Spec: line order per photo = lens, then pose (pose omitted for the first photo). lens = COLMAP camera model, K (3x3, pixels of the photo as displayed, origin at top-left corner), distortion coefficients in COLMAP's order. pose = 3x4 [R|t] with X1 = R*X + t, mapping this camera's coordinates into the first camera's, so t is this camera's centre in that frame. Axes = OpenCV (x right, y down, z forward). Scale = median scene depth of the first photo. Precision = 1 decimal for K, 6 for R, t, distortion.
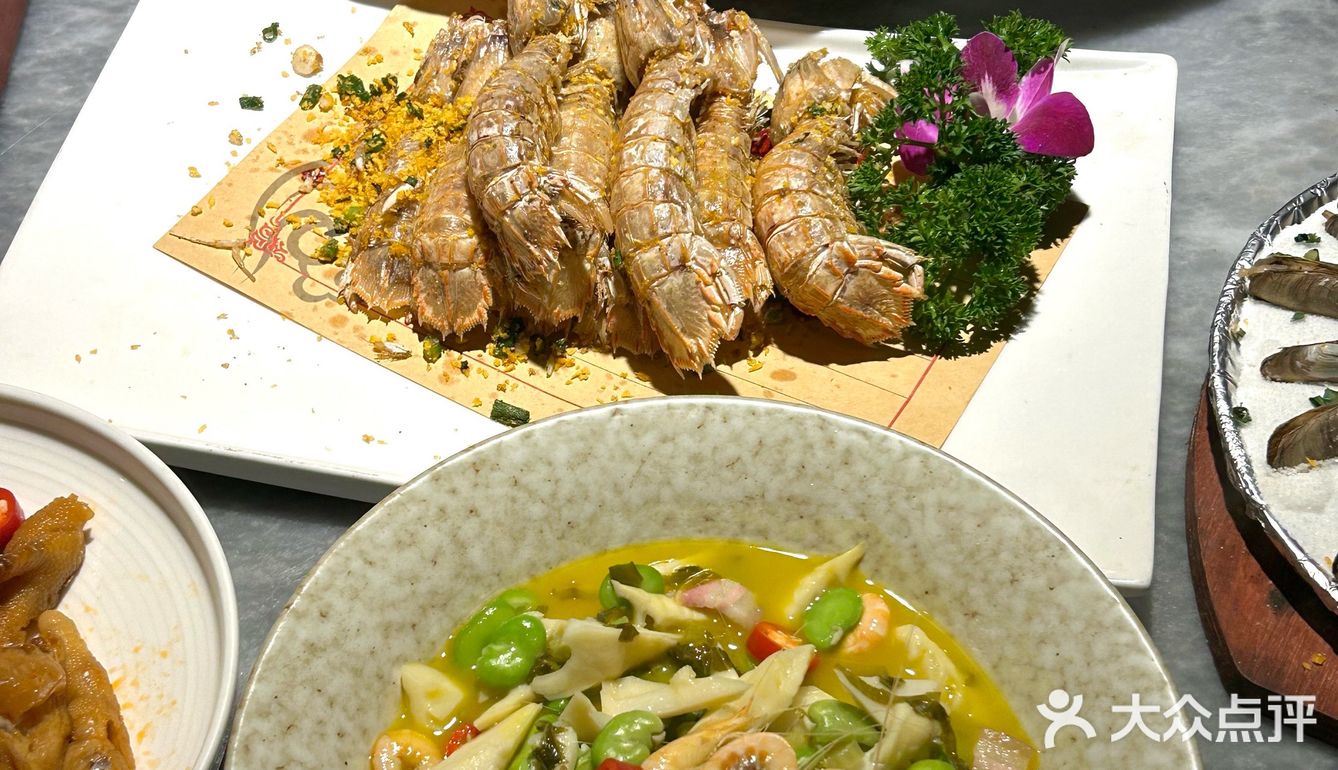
lens RADIAL K [[2053.8, 0, 668.4], [0, 2053.8, 327.1], [0, 0, 1]] dist [0.342085, -2.437736]
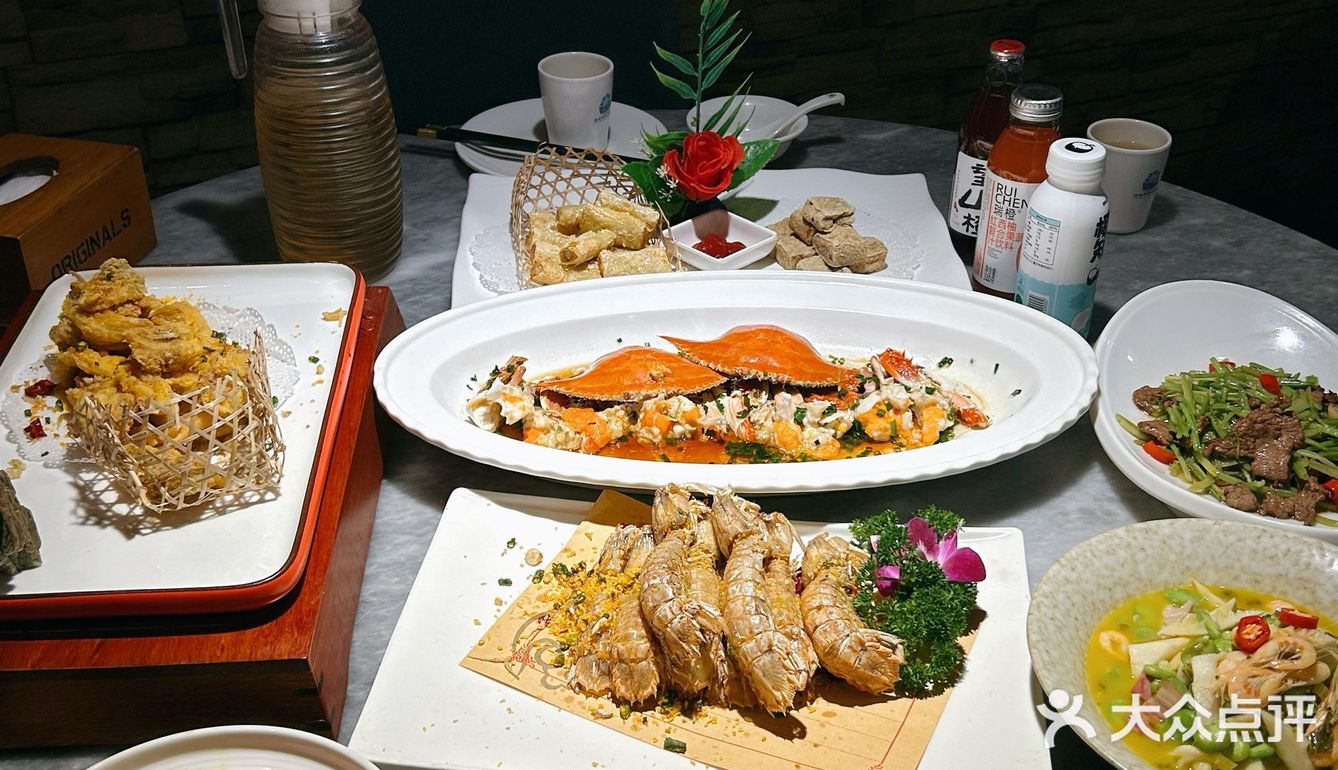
lens RADIAL K [[1311.0, 0, 728.0], [0, 1311.0, 383.2], [0, 0, 1]] dist [0.191159, -0.002637]
pose [[0.997410, -0.045740, 0.055507, -0.074615], [0.059322, 0.959531, -0.275284, 0.055800], [-0.040669, 0.277864, 0.959759, -0.143059]]
